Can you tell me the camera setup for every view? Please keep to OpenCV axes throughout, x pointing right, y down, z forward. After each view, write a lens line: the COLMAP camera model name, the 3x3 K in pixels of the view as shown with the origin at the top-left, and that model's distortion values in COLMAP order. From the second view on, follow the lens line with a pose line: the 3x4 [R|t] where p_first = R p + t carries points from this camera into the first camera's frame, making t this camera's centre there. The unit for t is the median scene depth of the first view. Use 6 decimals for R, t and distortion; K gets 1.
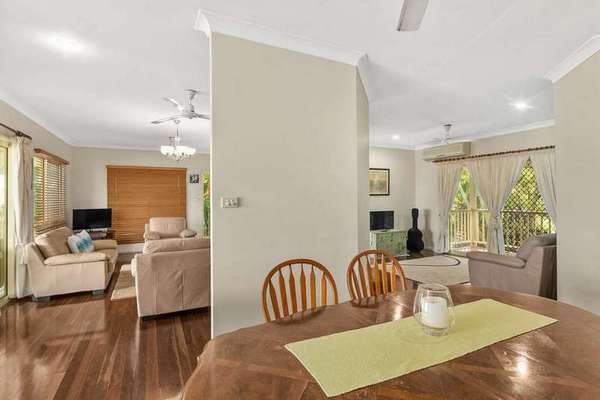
lens RADIAL K [[295.5, 0, 295.8], [0, 295.5, 196.4], [0, 0, 1]] dist [0.003113, -0.000265]
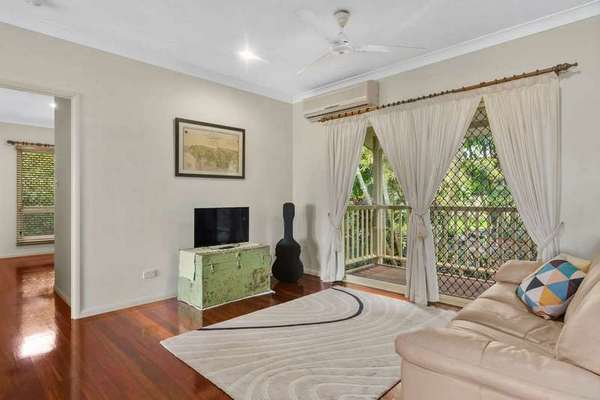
lens RADIAL K [[325.3, 0, 301.0], [0, 325.3, 199.1], [0, 0, 1]] dist [0.001758, 0.000211]
pose [[0.942015, 0.004403, 0.335541, 0.227328], [-0.005078, 0.999986, 0.001134, 0.033763], [-0.335531, -0.002772, 0.942025, 0.433741]]
